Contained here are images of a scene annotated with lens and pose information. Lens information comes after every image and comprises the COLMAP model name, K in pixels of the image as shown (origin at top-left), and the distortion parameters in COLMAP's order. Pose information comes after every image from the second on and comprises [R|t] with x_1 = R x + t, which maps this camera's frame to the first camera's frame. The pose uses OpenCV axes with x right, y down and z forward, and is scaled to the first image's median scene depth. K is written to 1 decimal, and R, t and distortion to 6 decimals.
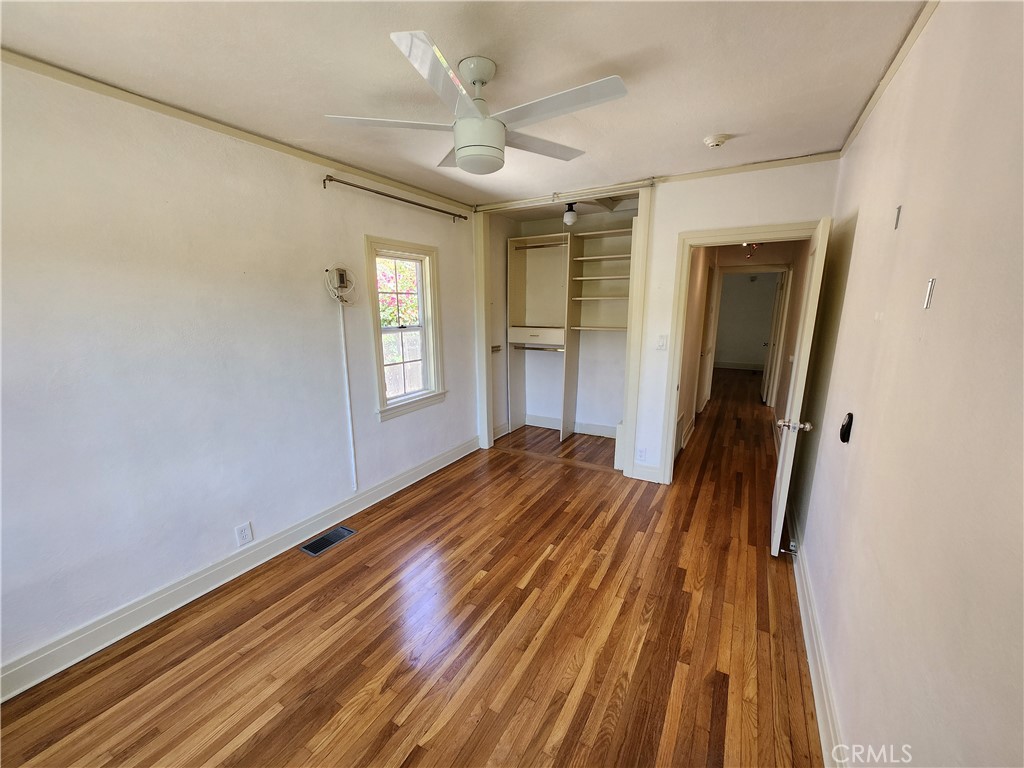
lens RADIAL K [[401.6, 0, 514.3], [0, 401.6, 393.6], [0, 0, 1]] dist [-0.000334, -0.000017]
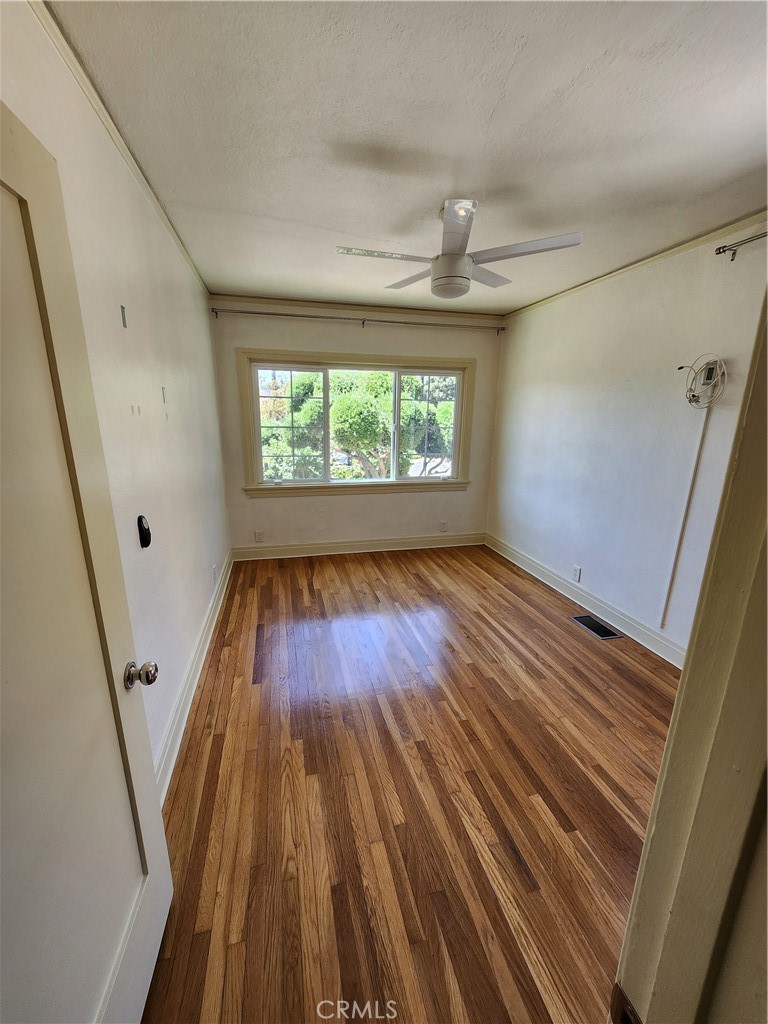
lens RADIAL K [[401.6, 0, 383.5], [0, 401.6, 517.1], [0, 0, 1]] dist [-0.000334, -0.000017]
pose [[-0.710964, 0.175924, -0.680868, 0.656183], [-0.160715, 0.901931, 0.400862, -0.254800], [0.684618, 0.394424, -0.612967, 1.203090]]
